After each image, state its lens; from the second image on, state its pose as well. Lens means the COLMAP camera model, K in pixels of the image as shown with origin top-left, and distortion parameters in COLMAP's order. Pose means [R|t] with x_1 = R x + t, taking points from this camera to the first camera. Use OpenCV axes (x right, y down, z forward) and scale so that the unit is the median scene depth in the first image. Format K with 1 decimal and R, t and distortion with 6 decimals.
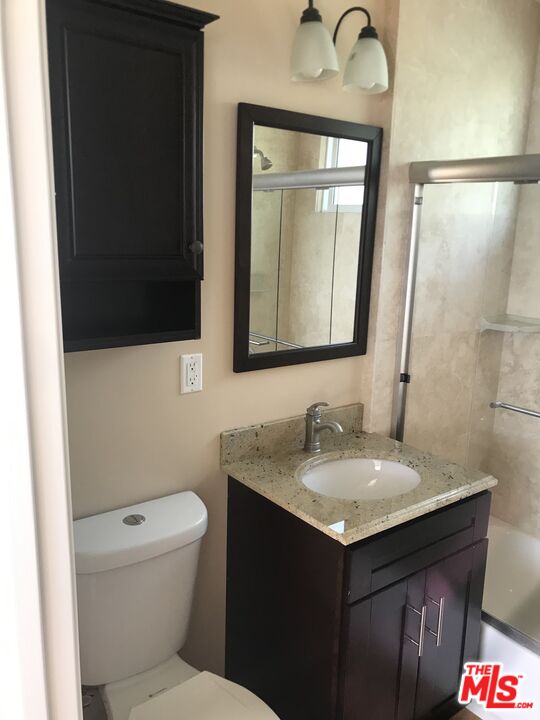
lens RADIAL K [[581.9, 0, 269.6], [0, 581.9, 372.7], [0, 0, 1]] dist [0.011310, -0.002449]
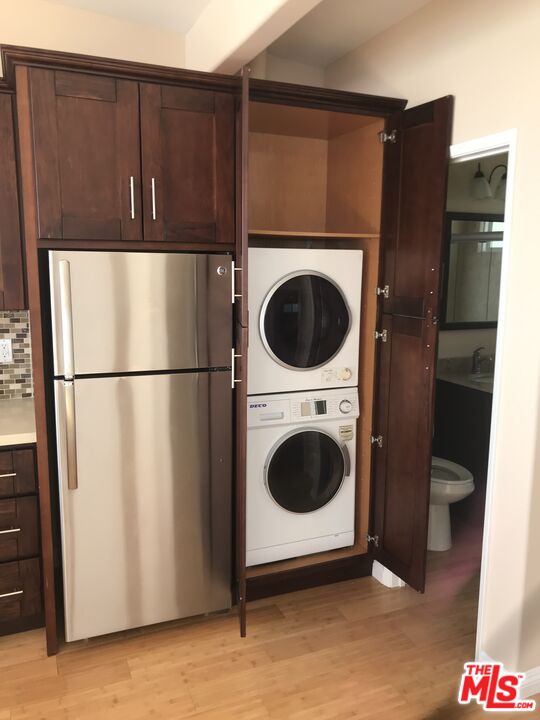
lens RADIAL K [[603.0, 0, 270.0], [0, 603.0, 360.0], [0, 0, 1]] dist [0.081928, 0.000196]
pose [[0.971022, 0.010262, -0.238769, -0.118643], [-0.029759, 0.996494, -0.078196, 0.279640], [0.237129, 0.083036, 0.967923, -1.230326]]
